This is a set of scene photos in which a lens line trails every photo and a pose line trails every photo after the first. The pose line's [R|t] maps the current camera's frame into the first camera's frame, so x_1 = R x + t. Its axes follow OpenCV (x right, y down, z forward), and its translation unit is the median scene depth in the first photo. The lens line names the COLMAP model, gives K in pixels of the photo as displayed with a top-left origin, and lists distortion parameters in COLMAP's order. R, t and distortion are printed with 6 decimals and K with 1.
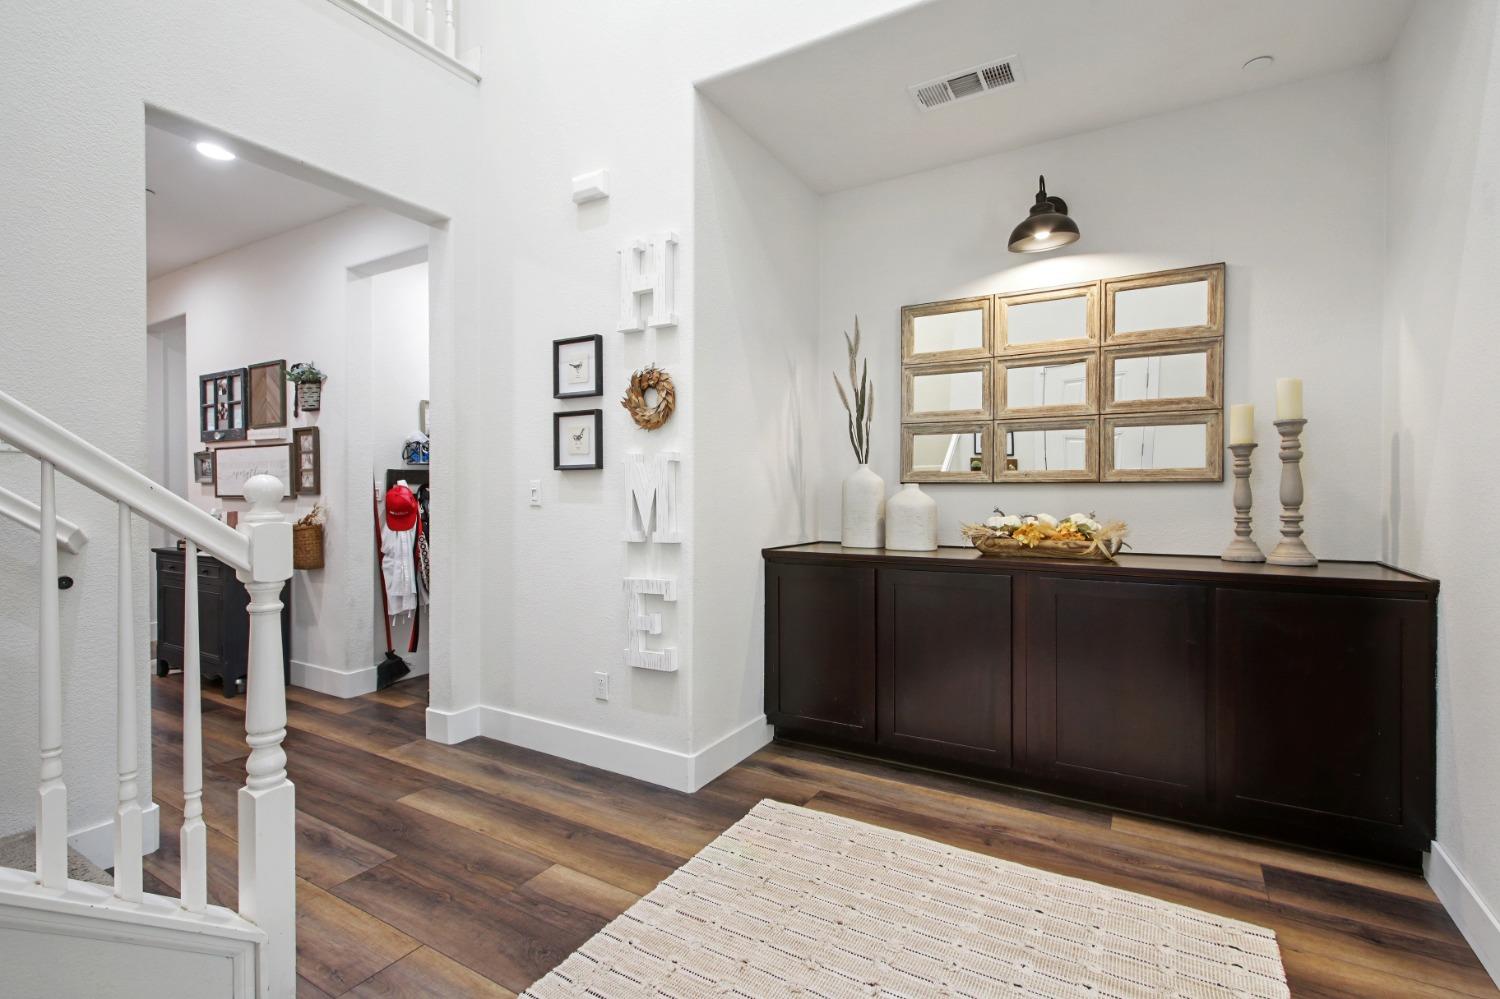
lens RADIAL K [[689.9, 0, 754.2], [0, 689.9, 493.6], [0, 0, 1]] dist [-0.000021, -0.000149]
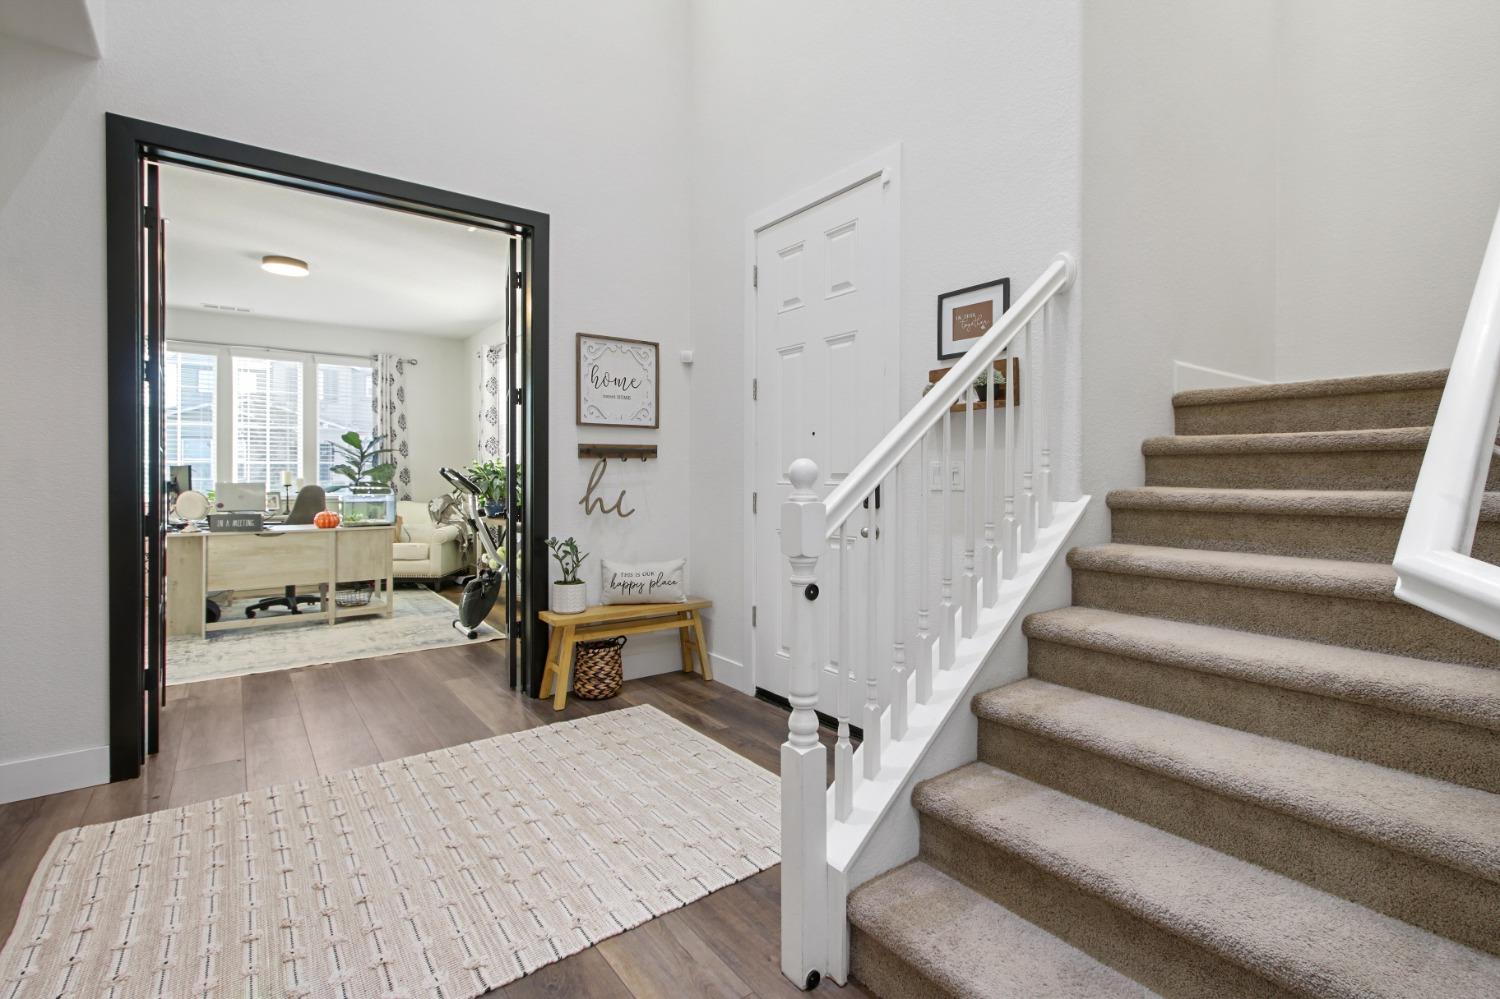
lens RADIAL K [[695.9, 0, 767.7], [0, 695.9, 480.7], [0, 0, 1]] dist [0.000877, -0.000225]
pose [[-0.935858, -0.005512, 0.352334, -0.578917], [-0.002196, 0.999949, 0.009810, -0.006747], [-0.352370, 0.008408, -0.935823, 1.146216]]
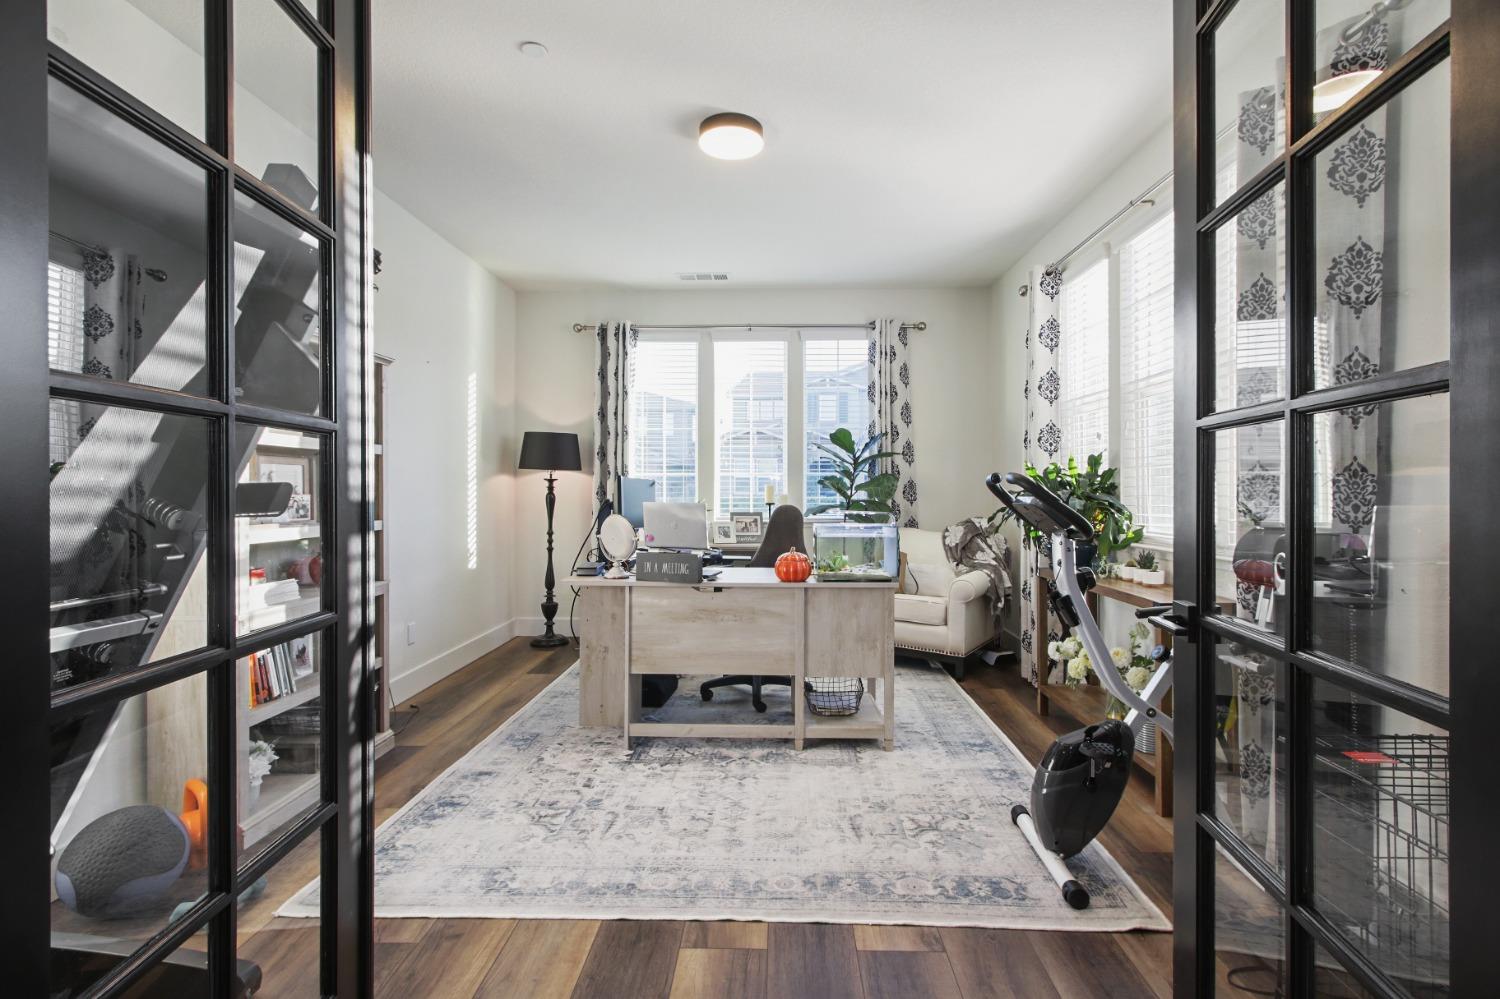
lens RADIAL K [[694.9, 0, 755.7], [0, 694.9, 484.0], [0, 0, 1]] dist [0.002295, -0.000107]
pose [[-0.497392, 0.006799, 0.867500, 0.320112], [0.000620, 0.999972, -0.007481, -0.001736], [-0.867526, -0.003183, -0.497382, 0.364300]]
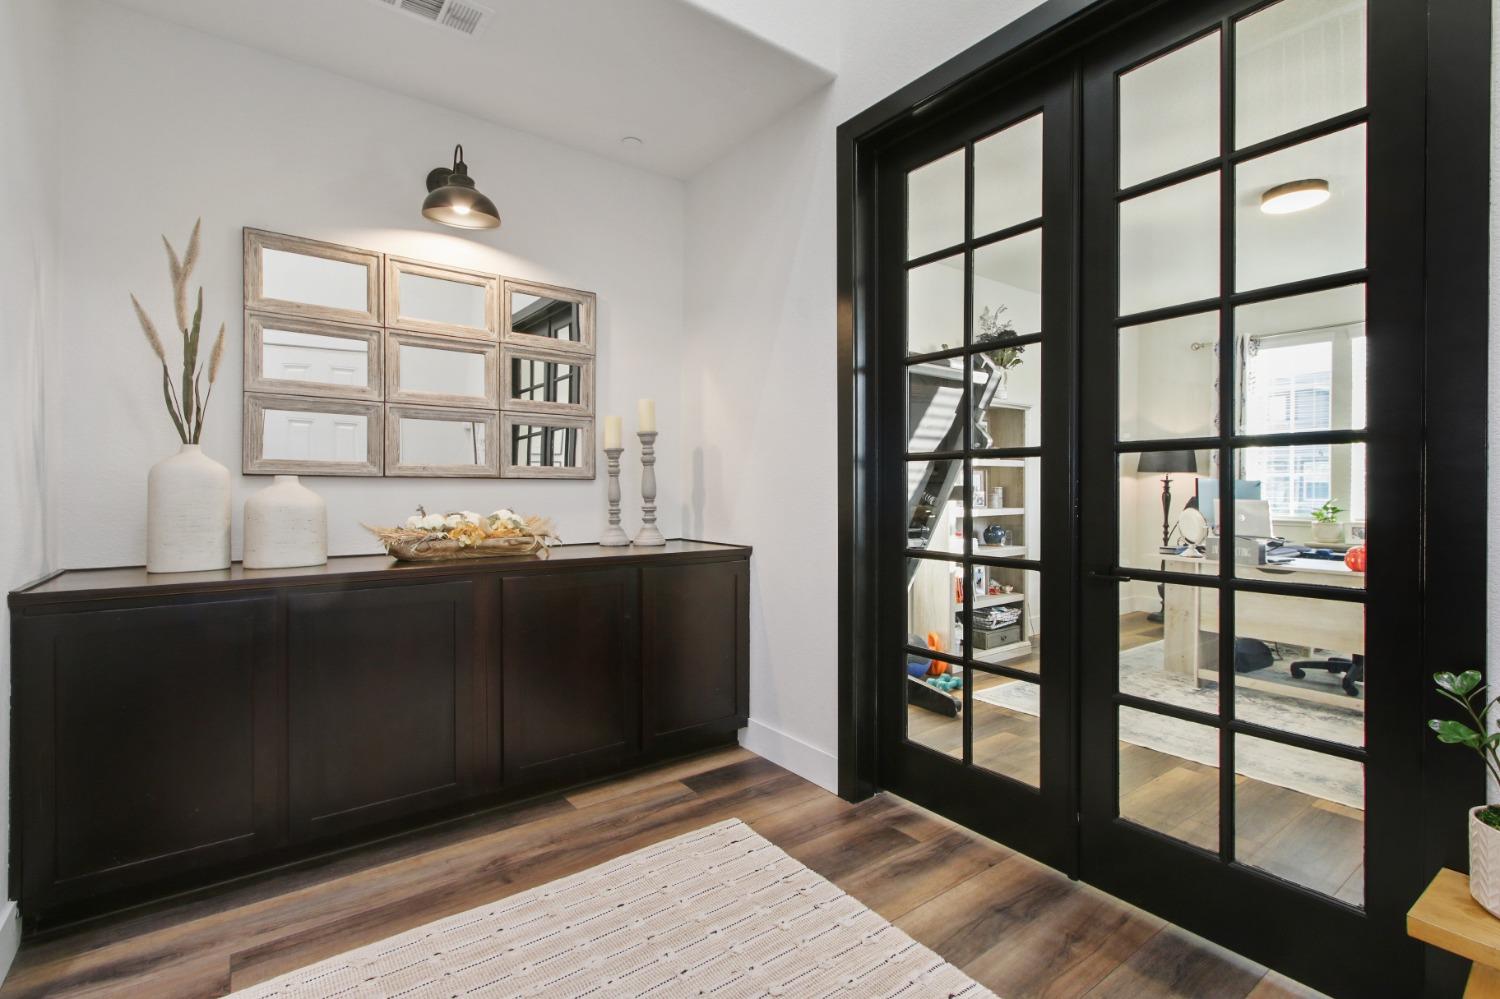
lens RADIAL K [[694.9, 0, 755.7], [0, 694.9, 484.0], [0, 0, 1]] dist [0.002295, -0.000107]
pose [[0.370599, 0.006582, 0.928770, -0.321817], [-0.001660, 0.999978, -0.006425, -0.002120], [-0.928791, 0.000840, 0.370602, 0.307736]]
